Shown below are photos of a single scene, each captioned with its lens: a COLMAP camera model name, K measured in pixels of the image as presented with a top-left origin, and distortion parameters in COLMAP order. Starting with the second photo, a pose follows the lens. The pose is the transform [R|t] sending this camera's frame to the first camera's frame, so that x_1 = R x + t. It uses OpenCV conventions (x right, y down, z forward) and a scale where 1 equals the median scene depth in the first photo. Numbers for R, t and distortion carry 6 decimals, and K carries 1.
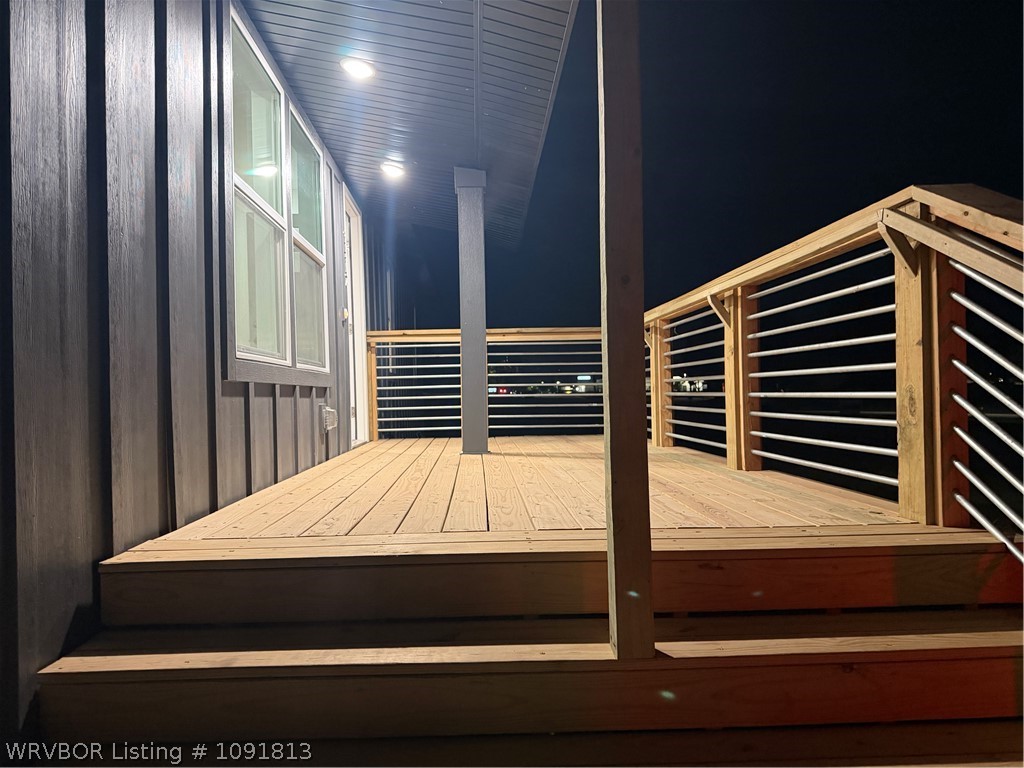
lens RADIAL K [[705.4, 0, 512.0], [0, 705.4, 384.0], [0, 0, 1]] dist [0.156313, -0.275889]
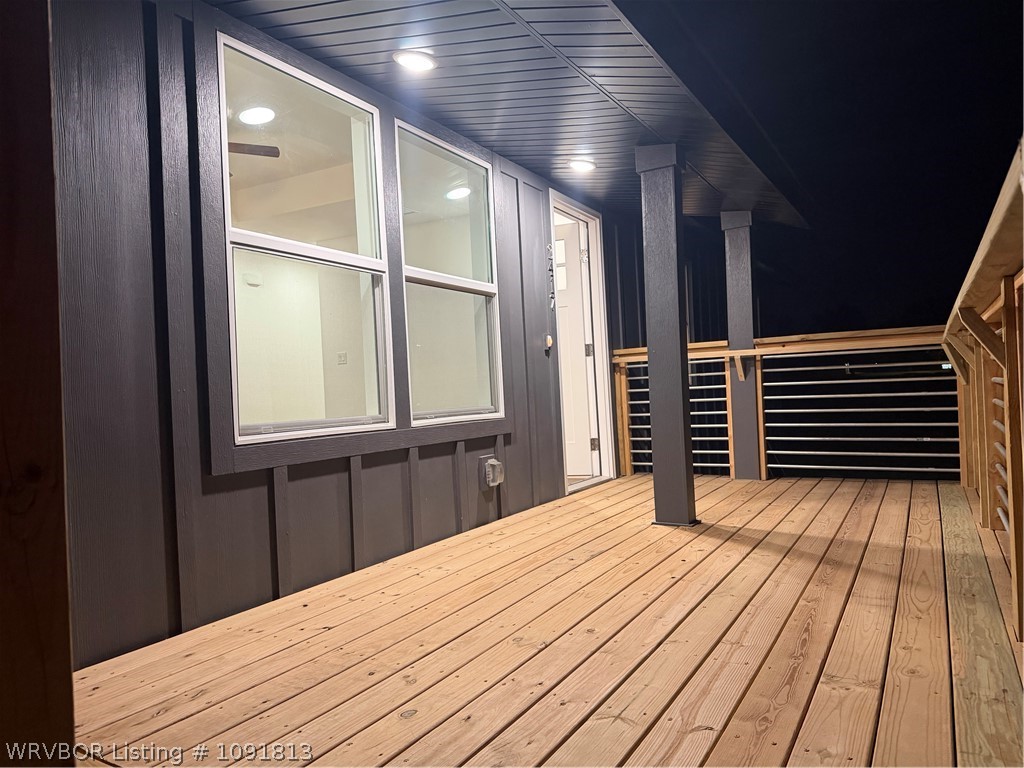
lens RADIAL K [[705.4, 0, 512.0], [0, 705.4, 384.0], [0, 0, 1]] dist [0.156313, -0.275889]
pose [[0.844948, -0.024214, -0.534300, 0.167955], [0.035264, 0.999323, 0.010479, -0.050963], [0.533685, -0.027696, 0.845230, 0.220069]]
